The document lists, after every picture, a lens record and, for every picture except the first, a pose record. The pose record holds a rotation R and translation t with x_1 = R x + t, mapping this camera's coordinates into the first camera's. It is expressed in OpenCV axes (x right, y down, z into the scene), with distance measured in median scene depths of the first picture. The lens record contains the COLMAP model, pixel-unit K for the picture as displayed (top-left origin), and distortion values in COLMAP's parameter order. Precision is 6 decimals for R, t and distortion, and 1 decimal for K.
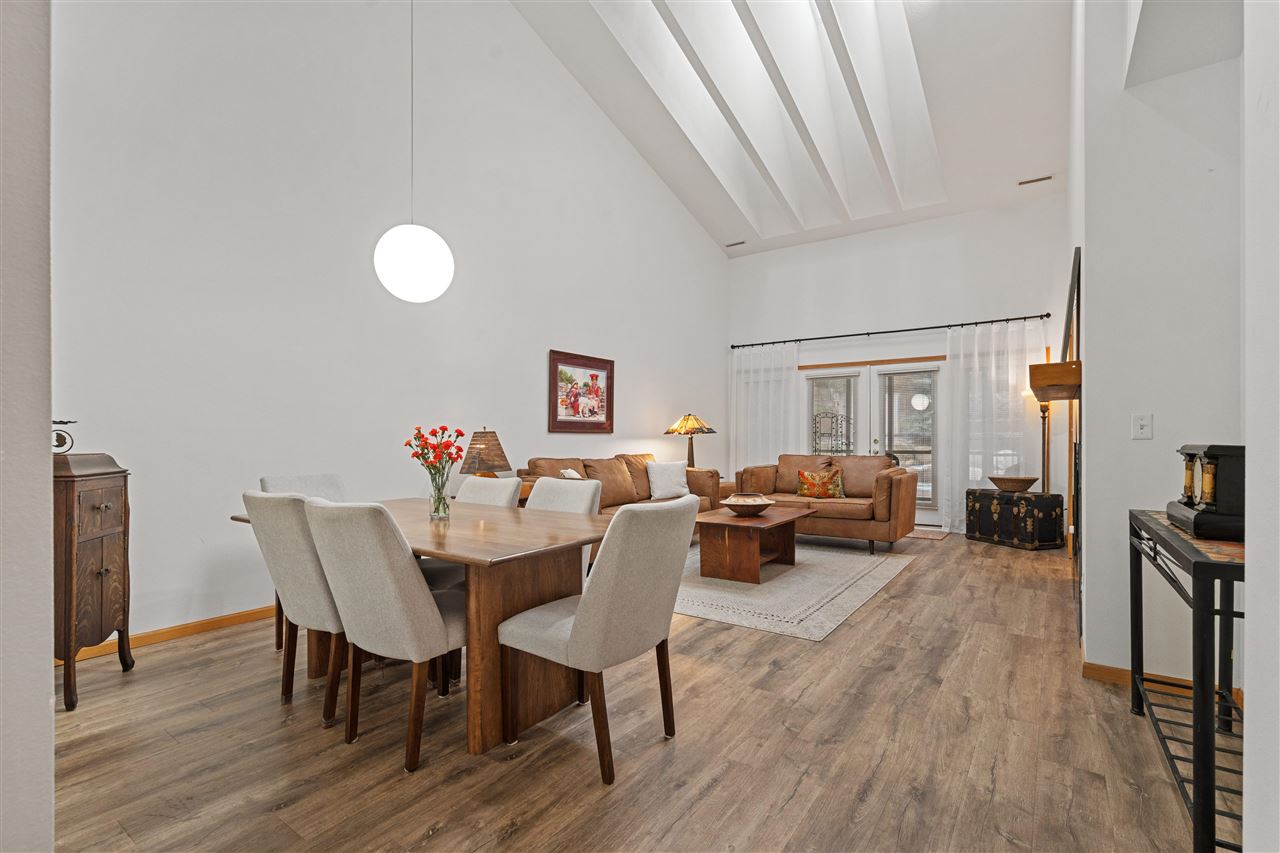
lens RADIAL K [[593.9, 0, 644.1], [0, 593.9, 435.7], [0, 0, 1]] dist [0.003823, 0.000400]
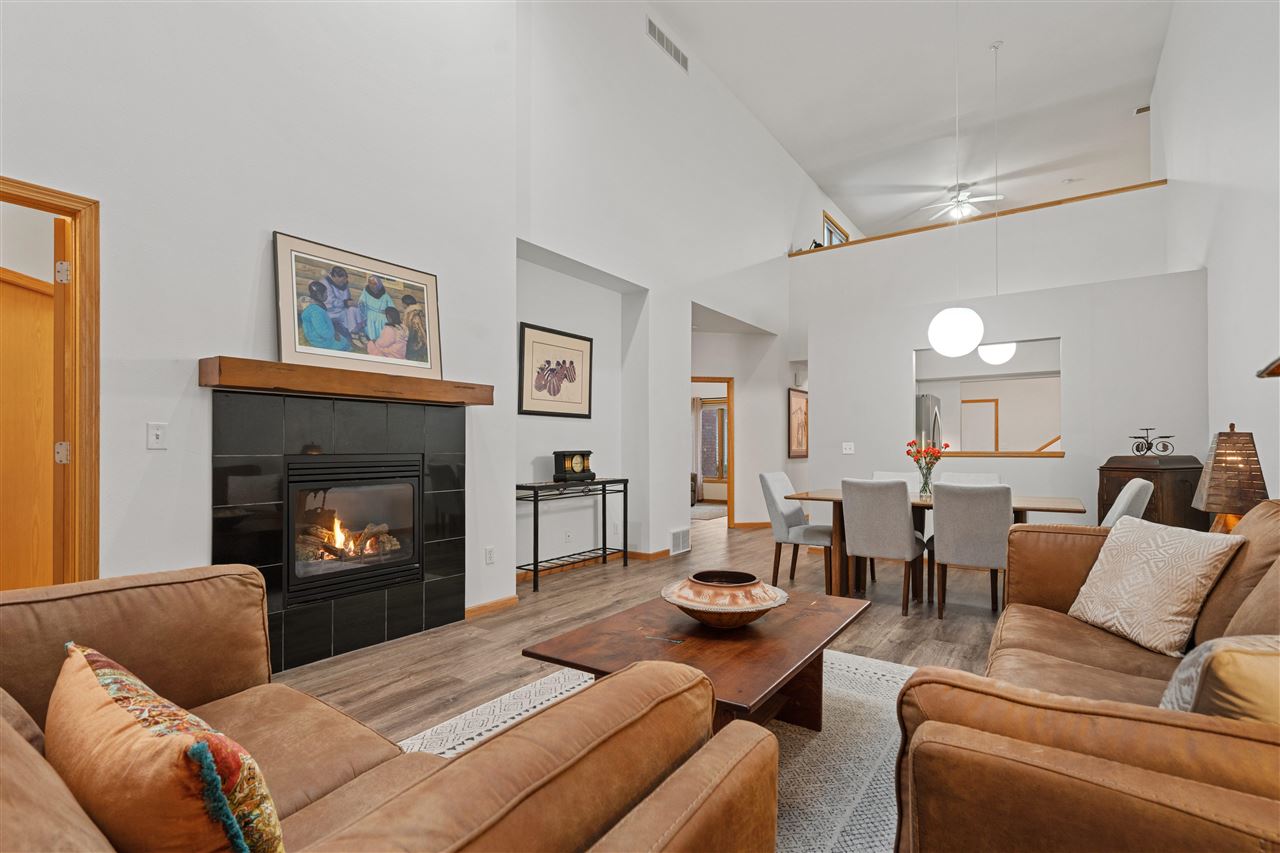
lens RADIAL K [[593.9, 0, 653.4], [0, 593.9, 446.0], [0, 0, 1]] dist [0.003823, 0.000400]
pose [[-0.999981, 0.002670, -0.005639, 0.180862], [0.002710, 0.999971, -0.007163, 0.005067], [0.005619, -0.007178, -0.999958, 1.149974]]
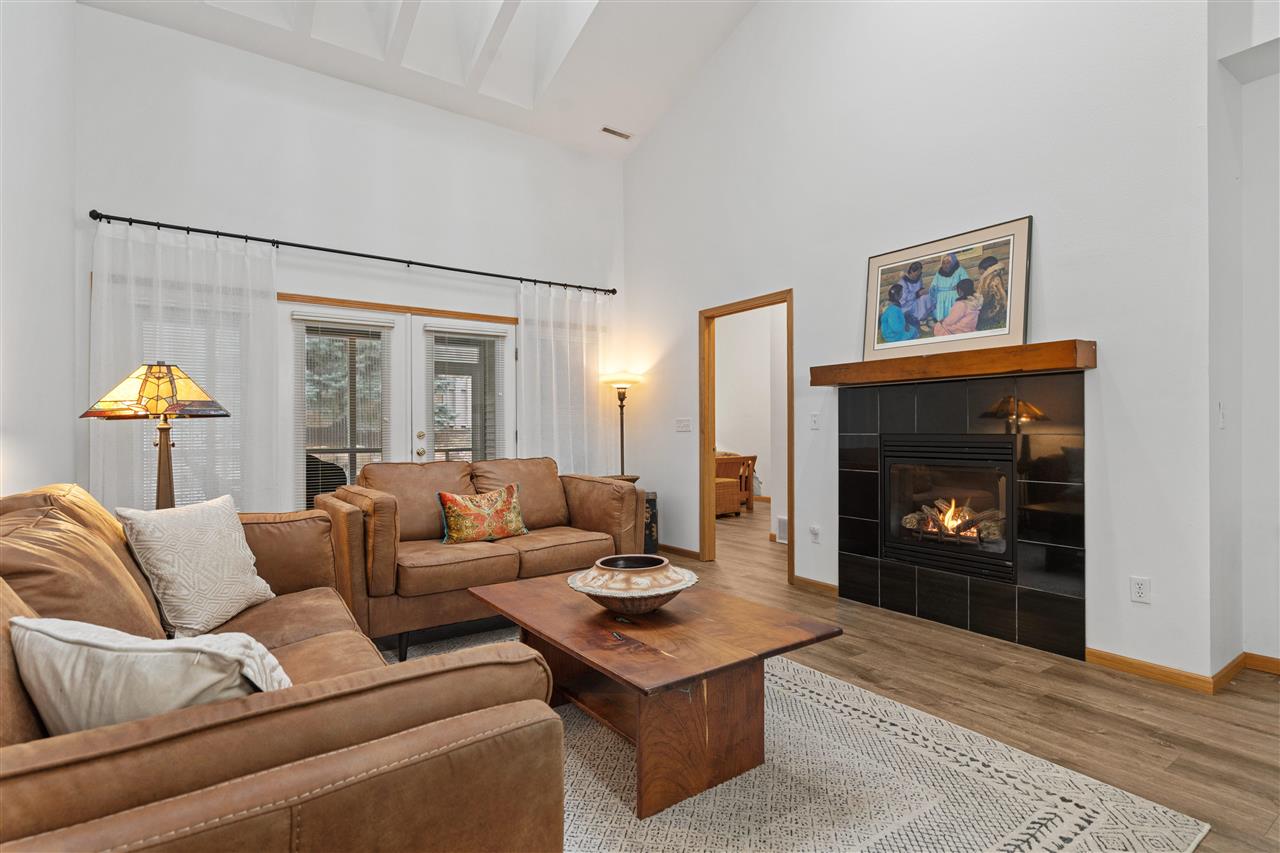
lens RADIAL K [[625.8, 0, 645.9], [0, 625.8, 434.9], [0, 0, 1]] dist [0.000794, 0.000236]
pose [[0.339765, -0.007803, 0.940478, -0.194445], [-0.000021, 0.999966, 0.008305, 0.003843], [-0.940510, -0.002842, 0.339753, 0.672820]]
